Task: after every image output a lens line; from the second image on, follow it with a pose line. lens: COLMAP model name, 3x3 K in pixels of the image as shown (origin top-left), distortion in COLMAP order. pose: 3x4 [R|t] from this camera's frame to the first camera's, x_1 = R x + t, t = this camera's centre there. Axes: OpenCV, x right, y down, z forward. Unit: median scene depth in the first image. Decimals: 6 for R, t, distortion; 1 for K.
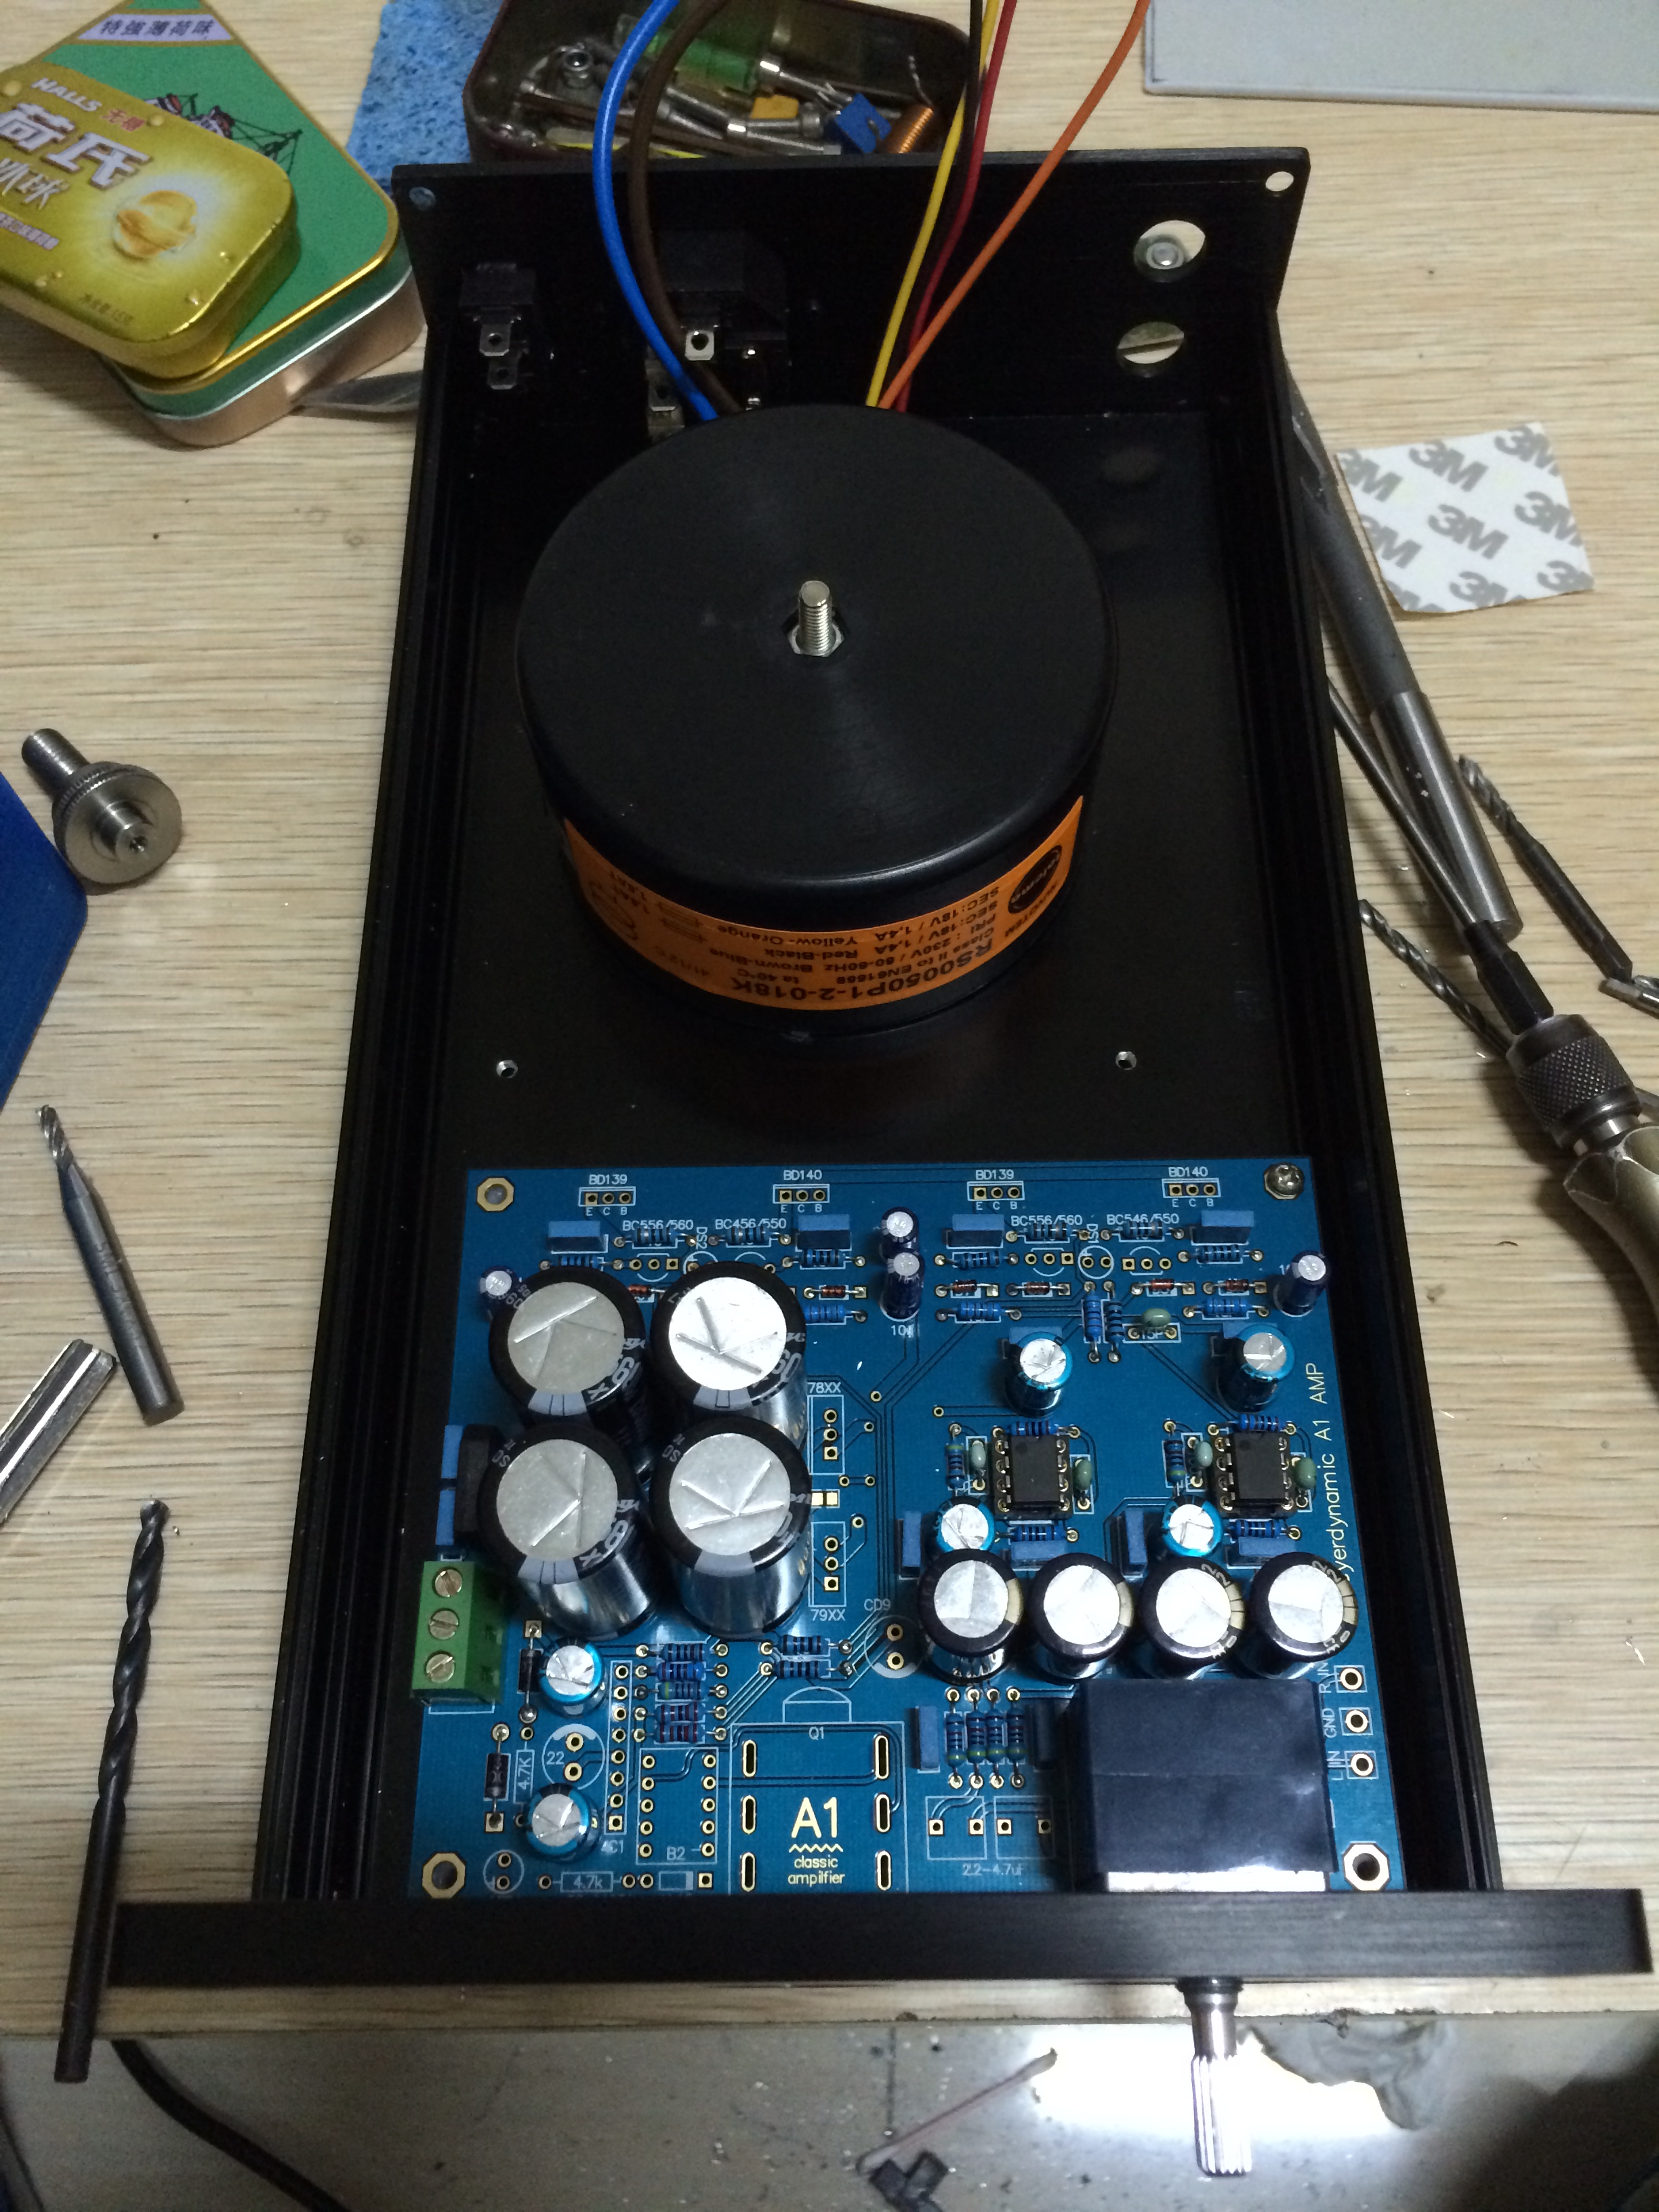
lens RADIAL K [[1878.1, 0, 829.5], [0, 1878.1, 1106.0], [0, 0, 1]] dist [0.055855, 0.002883]
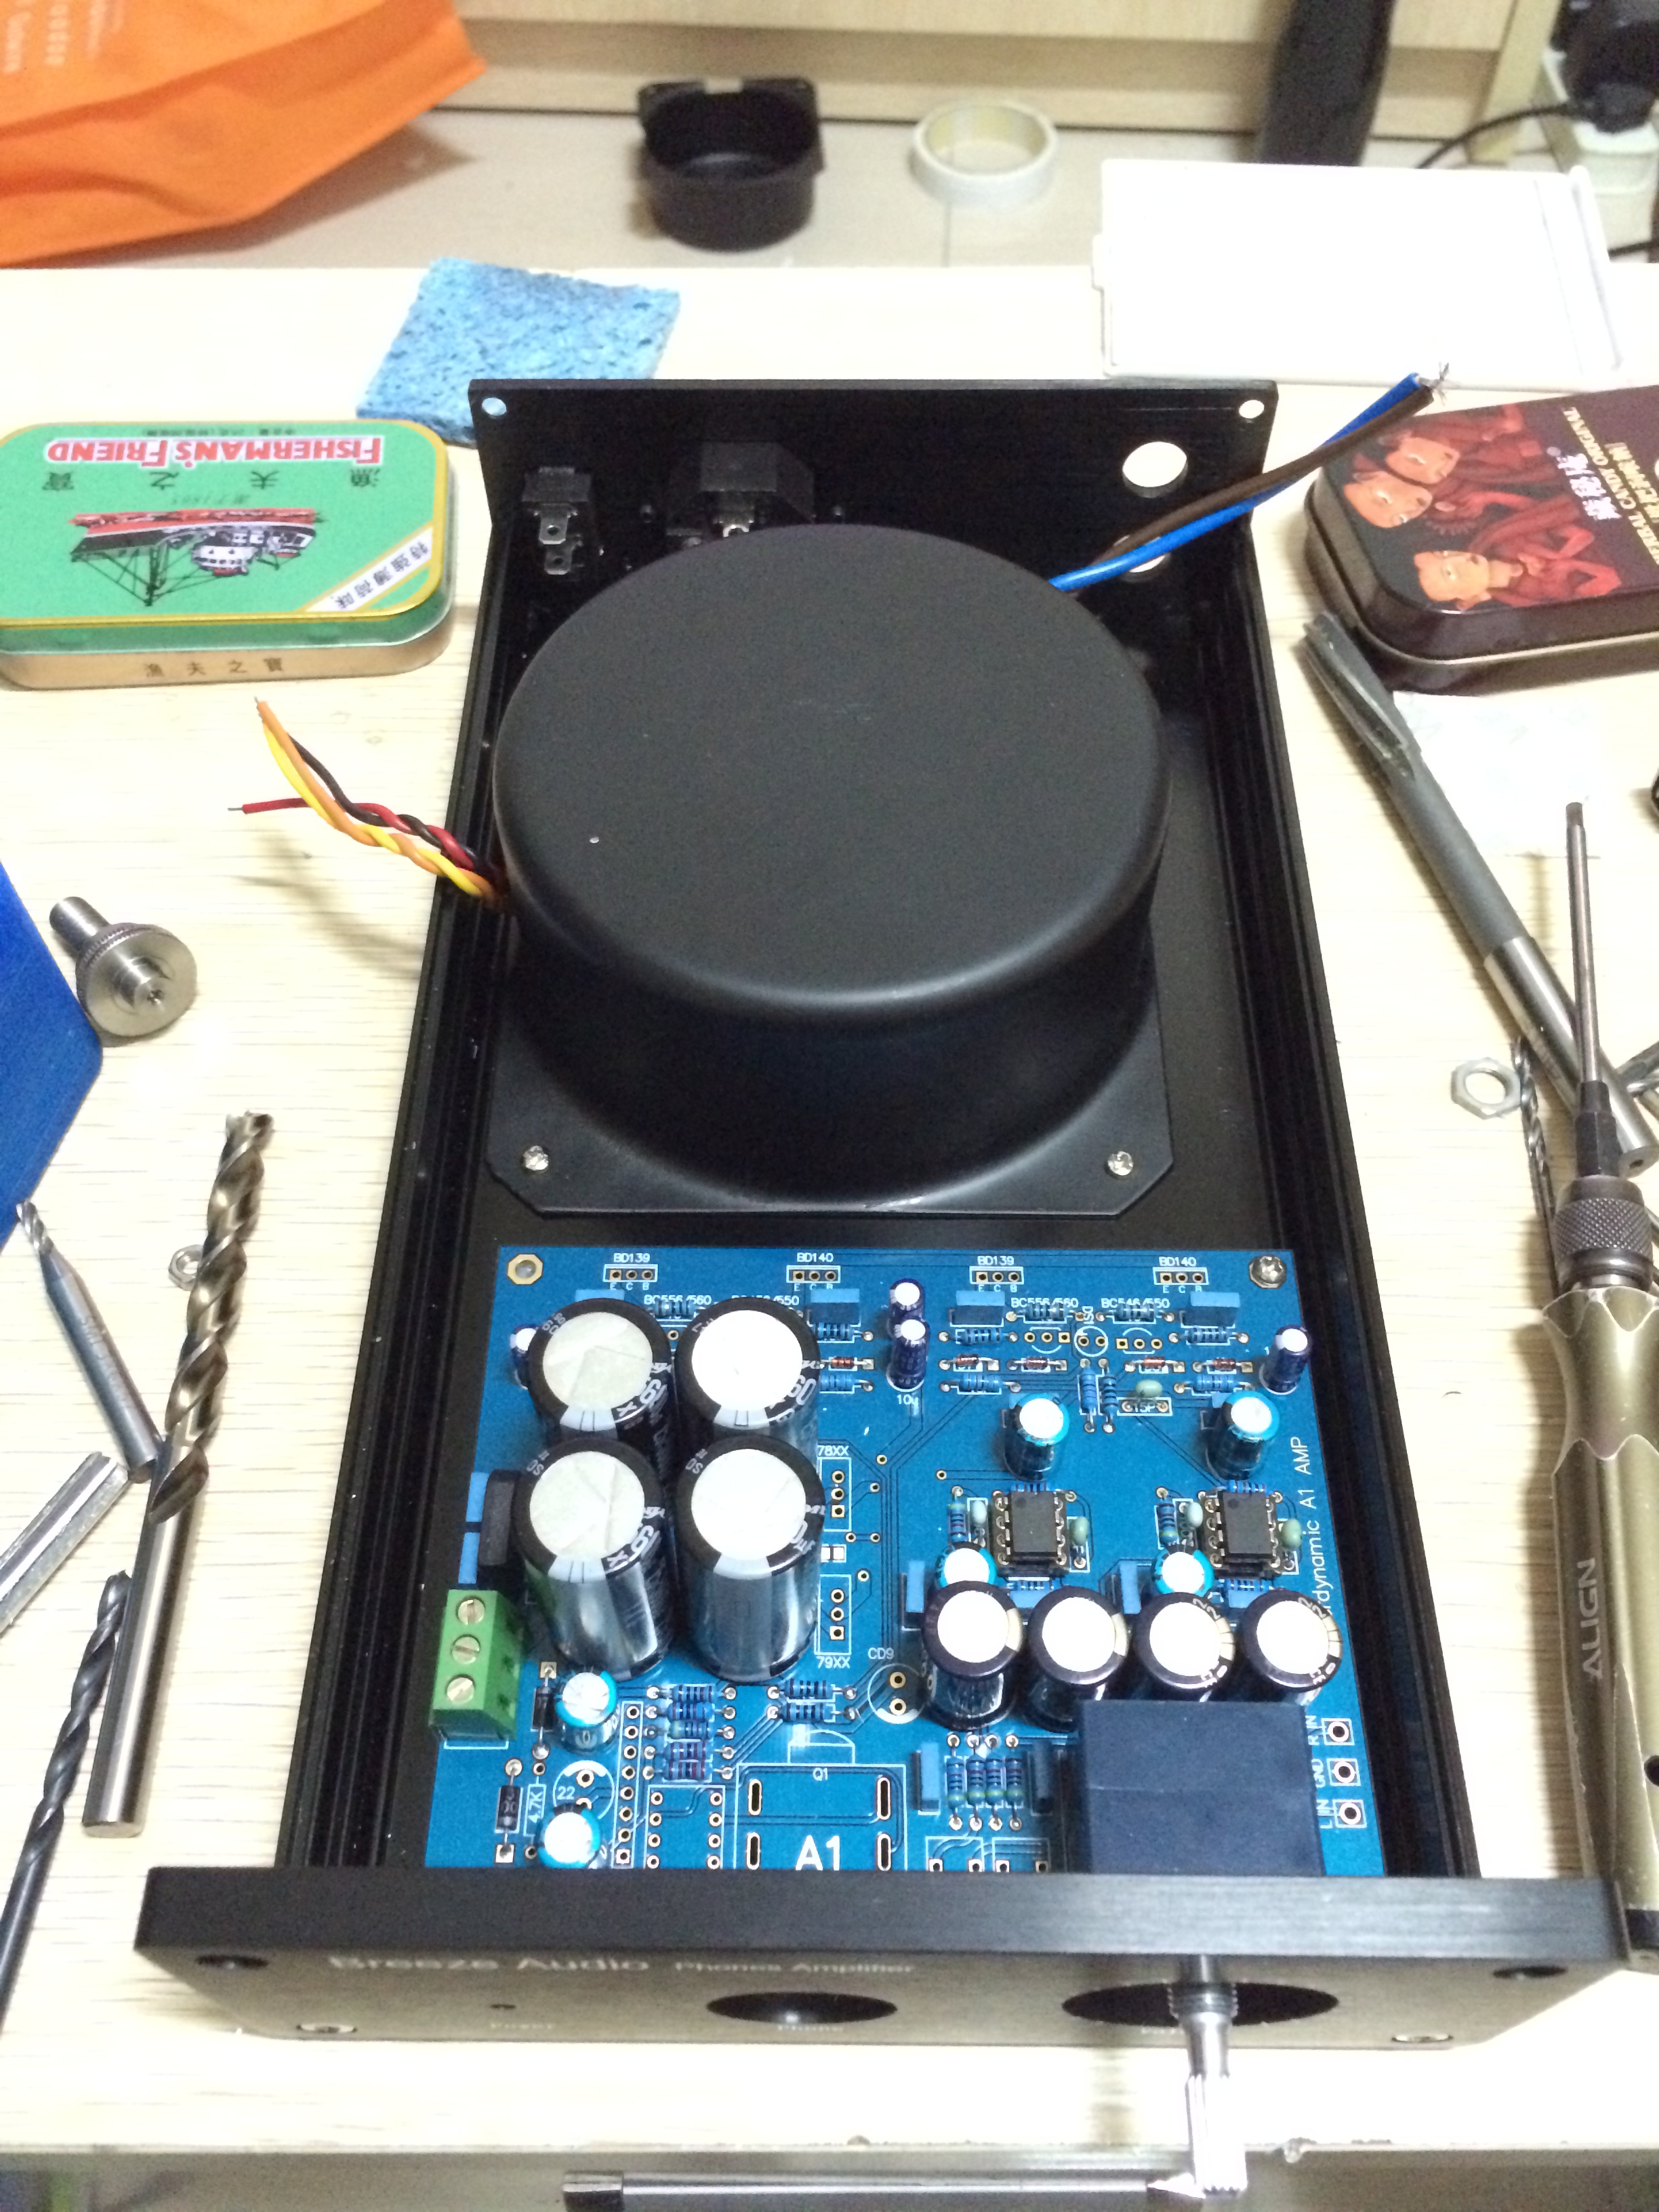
lens RADIAL K [[1901.6, 0, 829.5], [0, 1901.6, 1106.0], [0, 0, 1]] dist [0.072451, 0.001776]
pose [[0.999700, 0.023518, 0.006798, -0.017287], [-0.022231, 0.988406, -0.150199, 0.126202], [-0.010251, 0.150003, 0.988632, -0.085432]]
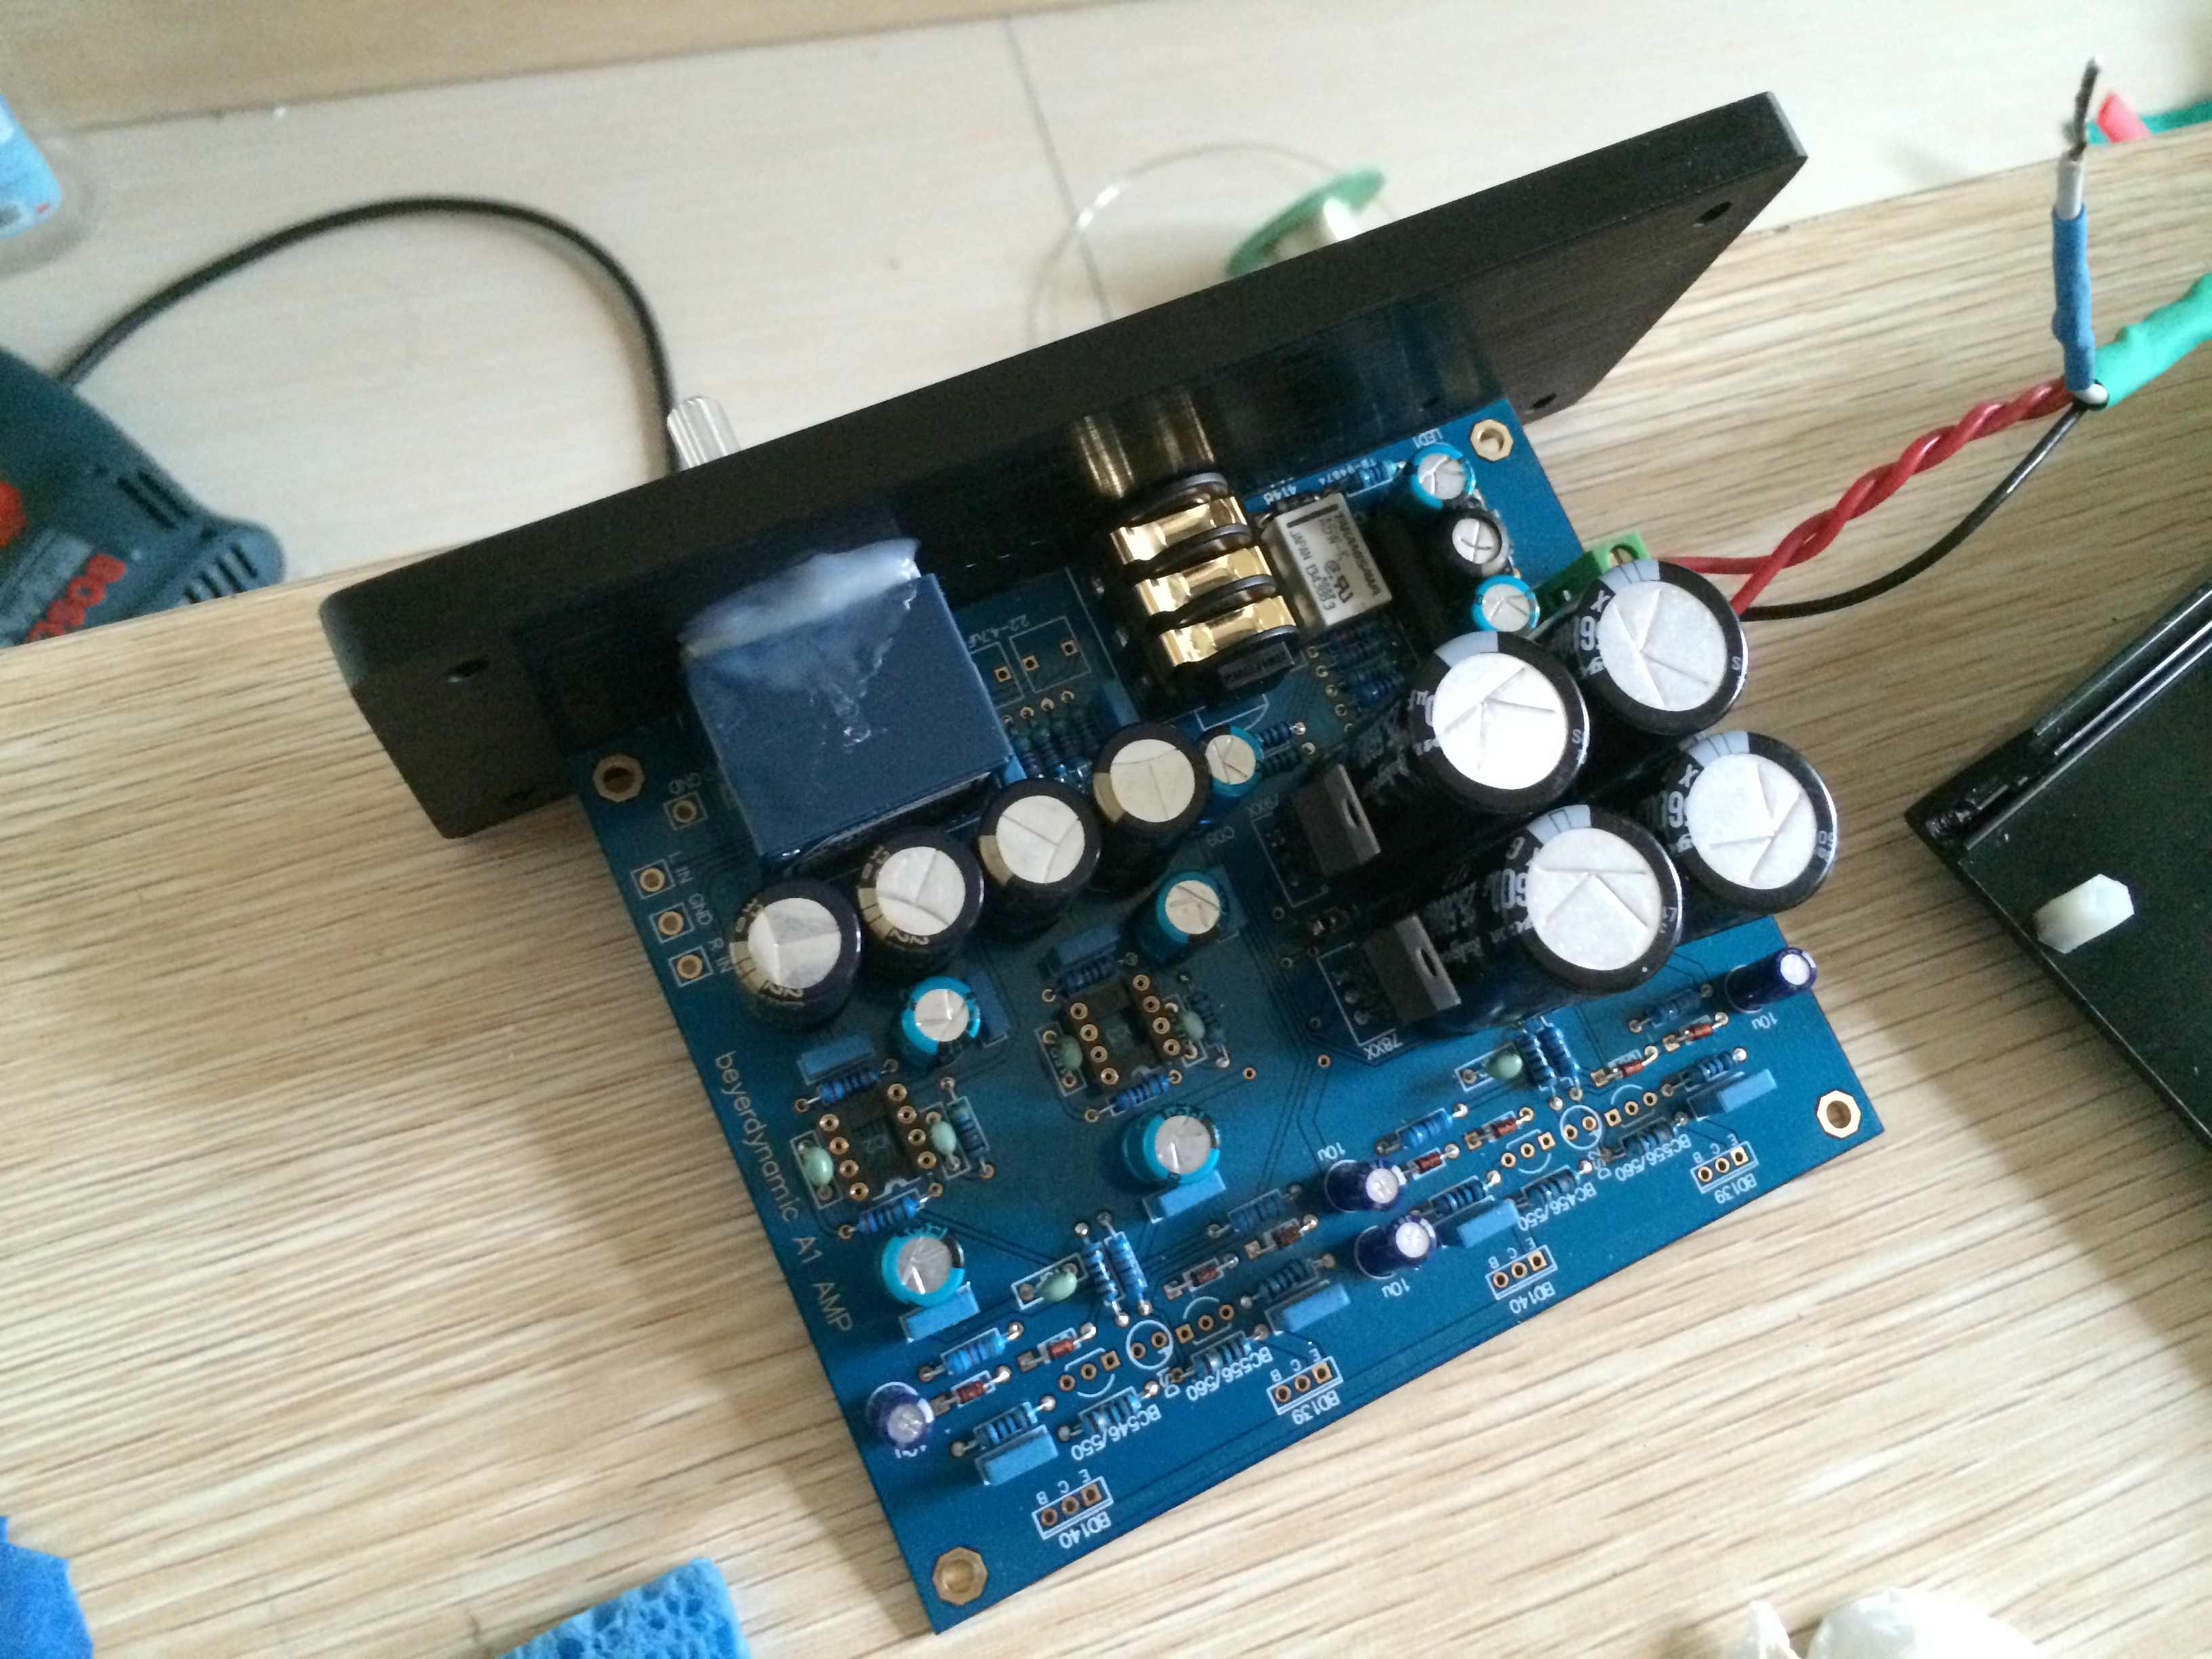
lens RADIAL K [[1878.1, 0, 1106.0], [0, 1878.1, 829.5], [0, 0, 1]] dist [0.055855, 0.002883]
pose [[-0.894571, 0.373131, -0.245999, 0.287756], [-0.446530, -0.723055, 0.527069, -0.170521], [0.018795, 0.581347, 0.813439, 0.289718]]
